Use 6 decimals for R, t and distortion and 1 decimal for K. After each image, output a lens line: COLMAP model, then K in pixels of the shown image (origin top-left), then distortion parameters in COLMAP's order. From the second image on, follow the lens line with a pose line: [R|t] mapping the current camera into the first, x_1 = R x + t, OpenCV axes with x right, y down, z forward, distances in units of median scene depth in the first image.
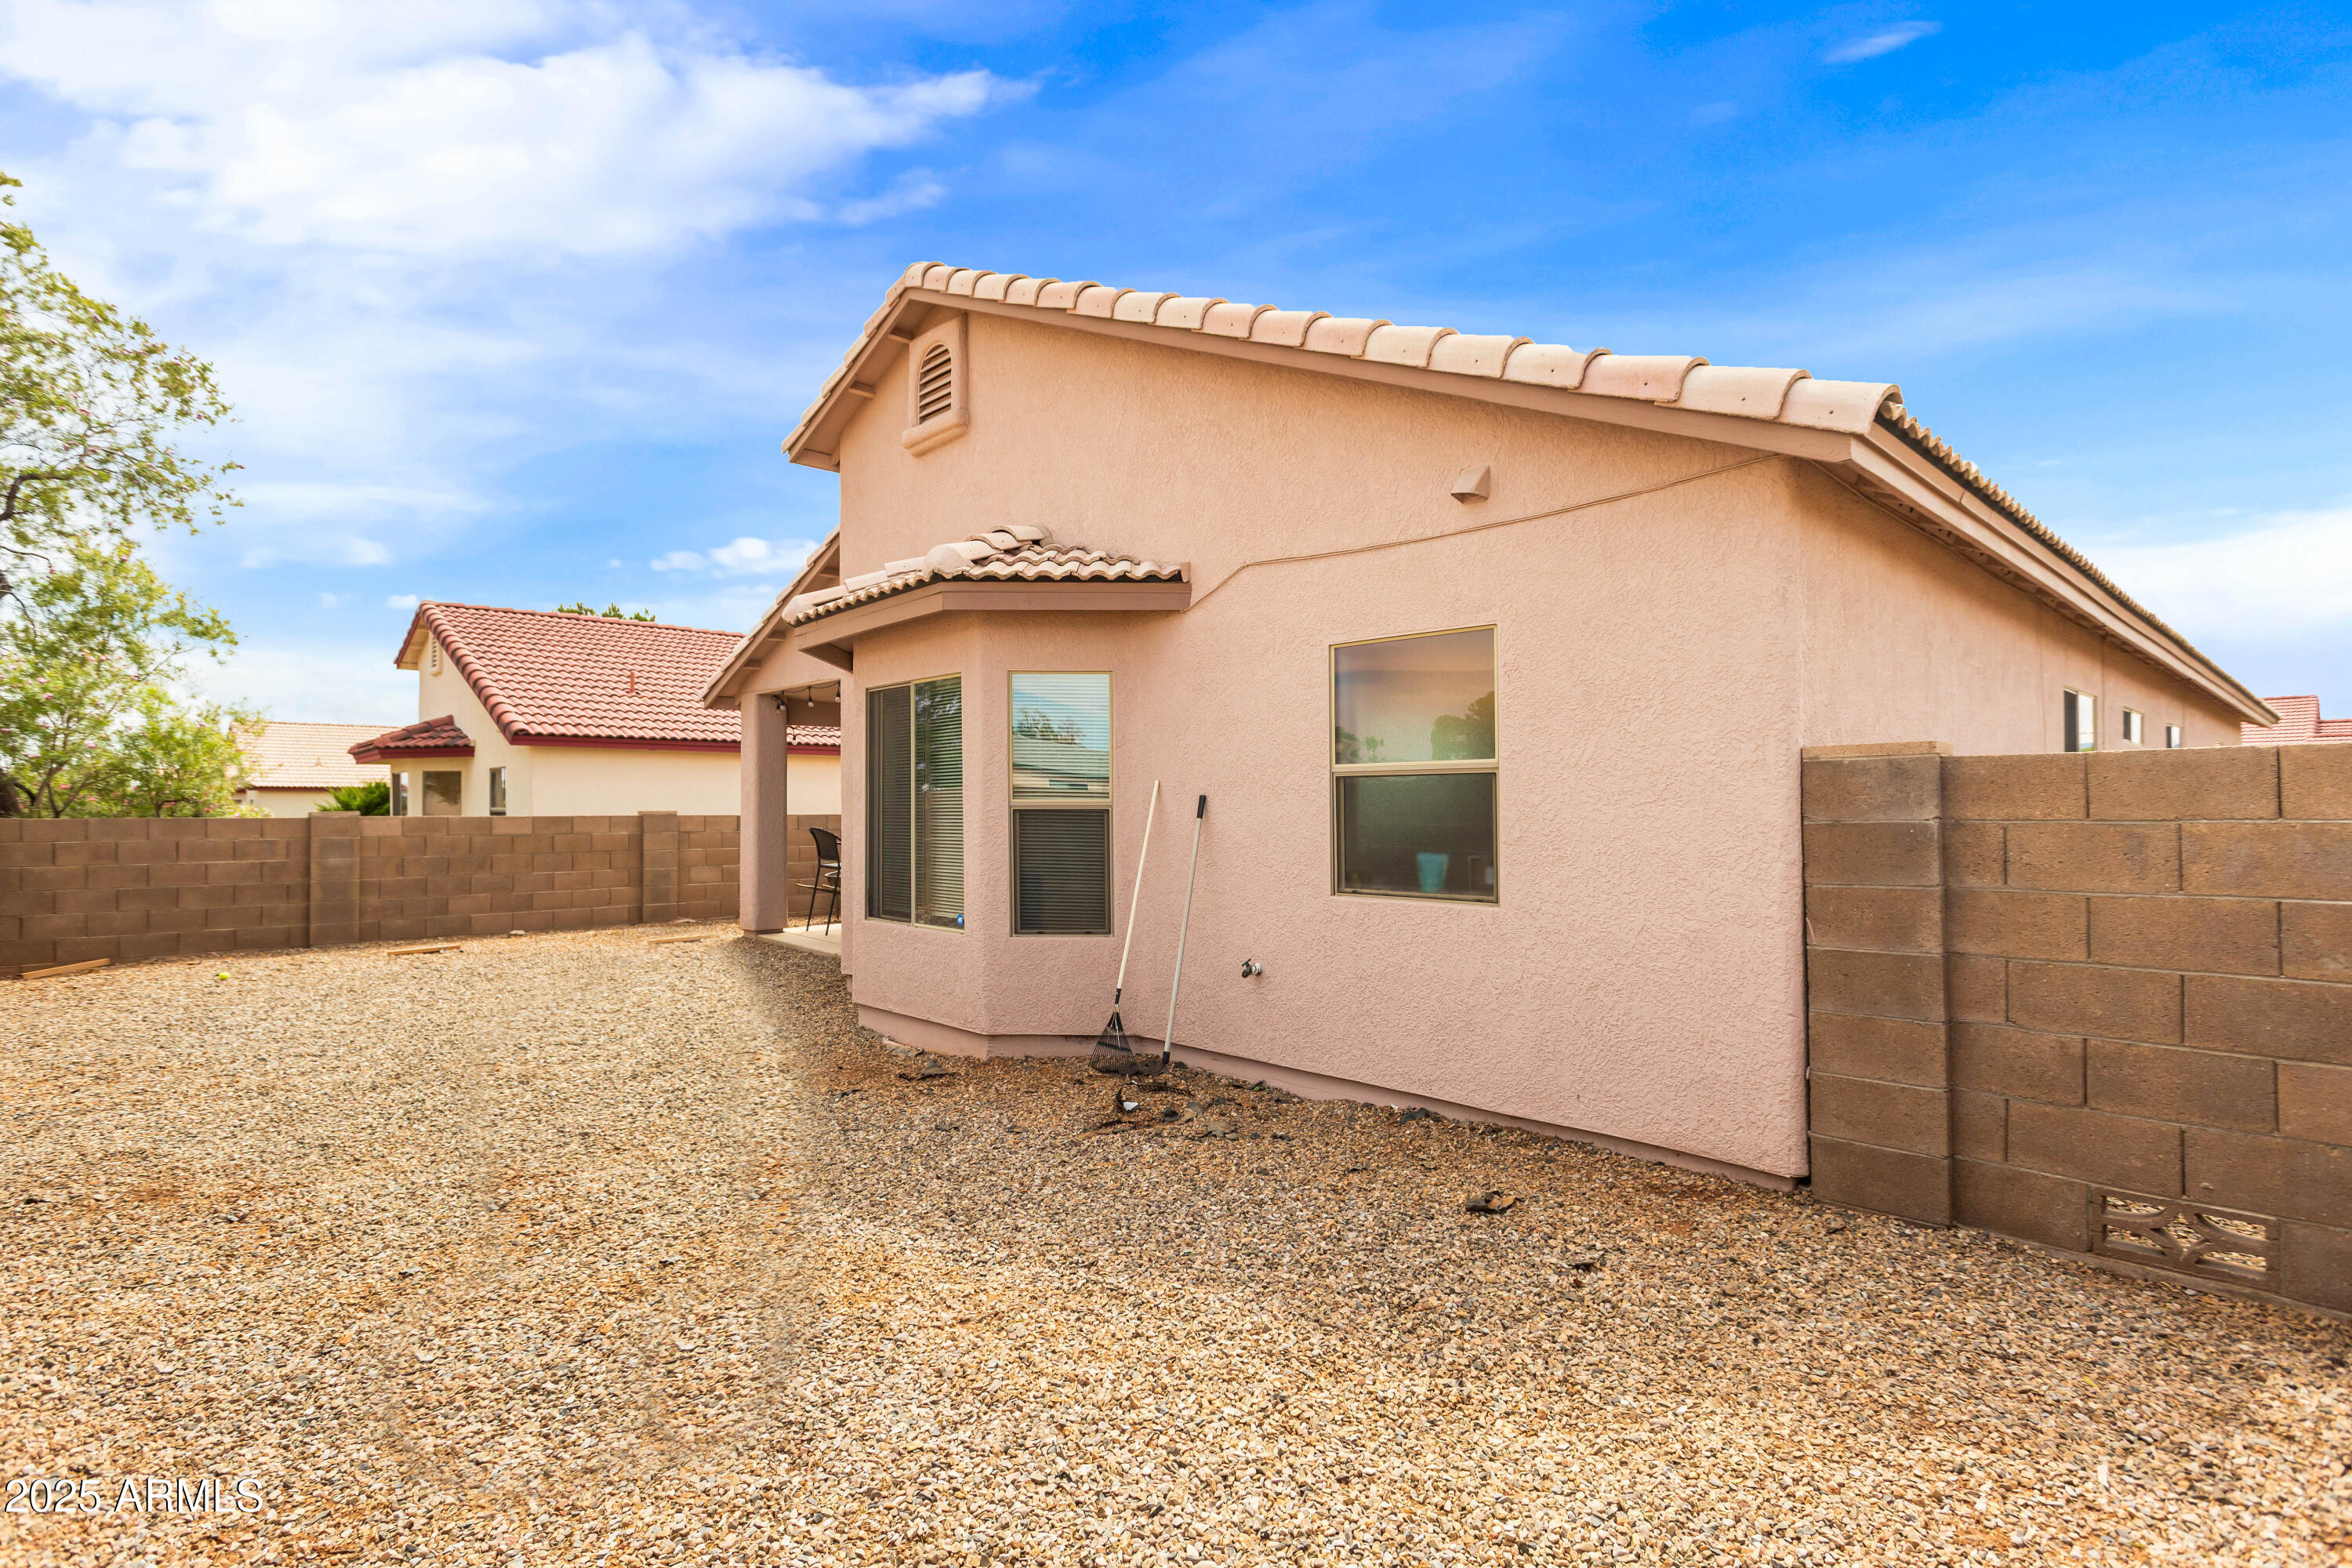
lens RADIAL K [[1194.4, 0, 1176.0], [0, 1194.4, 784.0], [0, 0, 1]] dist [0.011235, -0.000217]
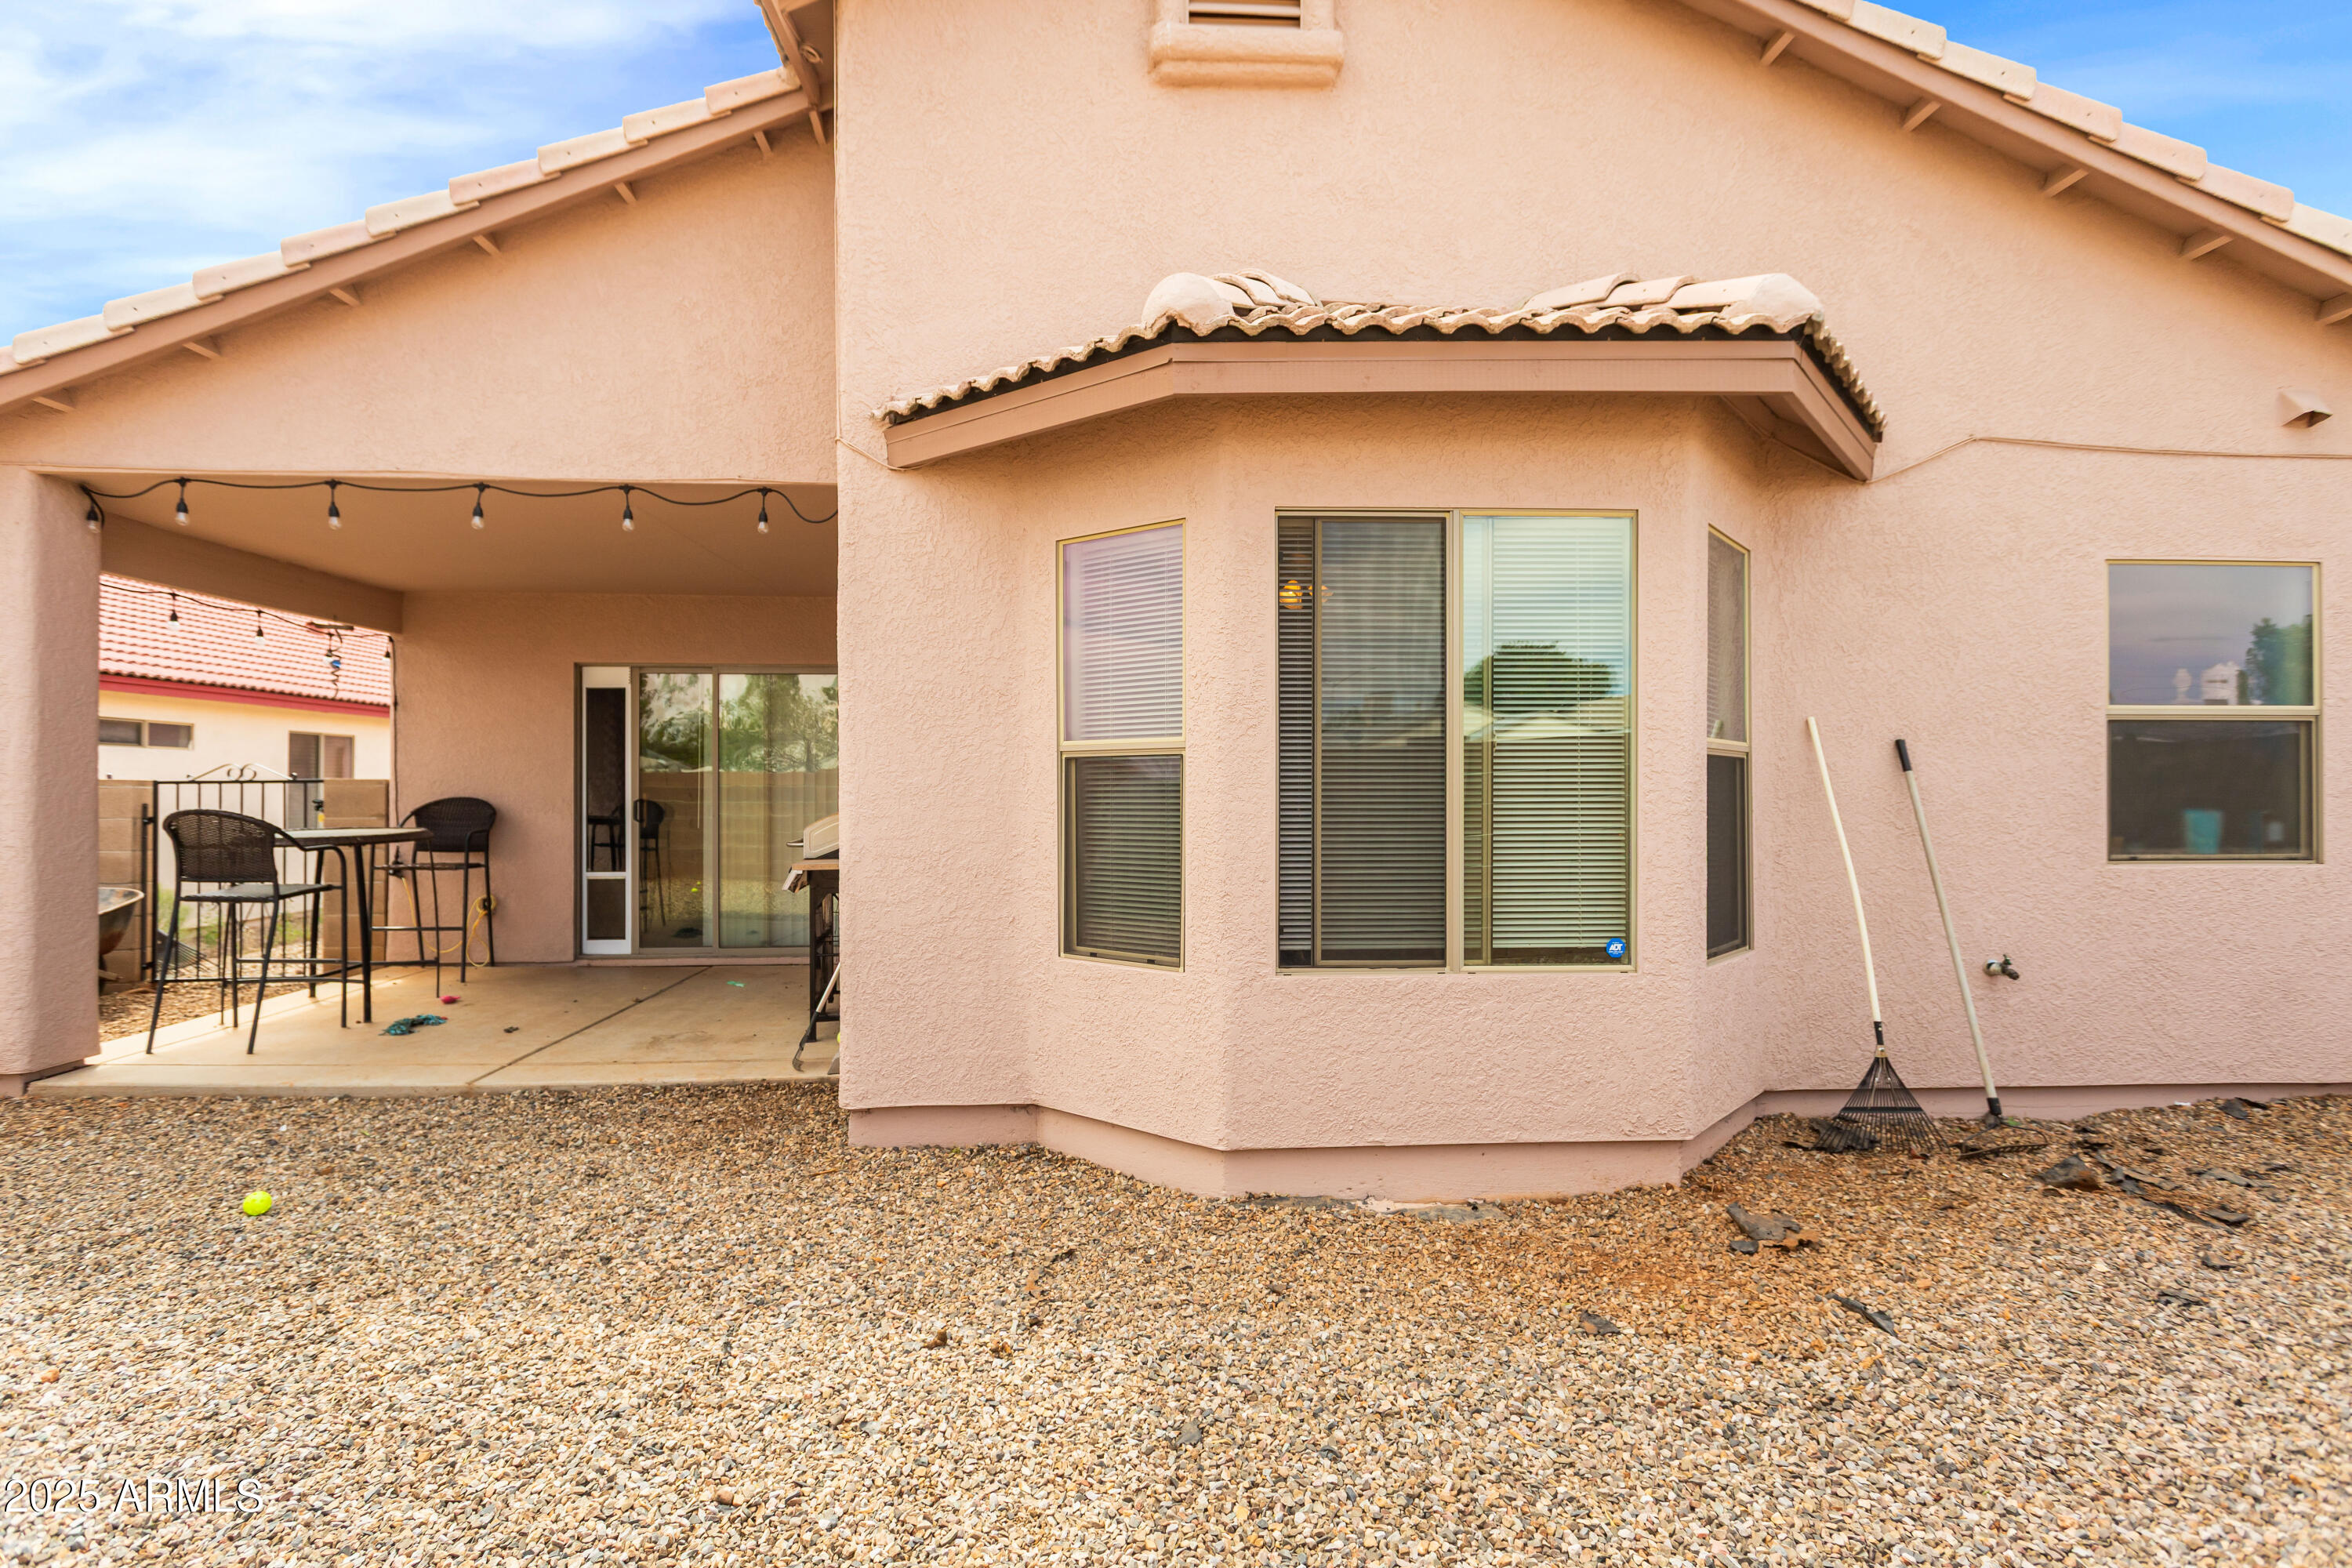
lens RADIAL K [[1100.8, 0, 1176.0], [0, 1100.8, 784.0], [0, 0, 1]] dist [0.032007, -0.000228]
pose [[0.626259, 0.004125, 0.779604, -0.839791], [-0.014981, 0.999865, 0.006744, 0.040745], [-0.779471, -0.015903, 0.626236, 0.973570]]
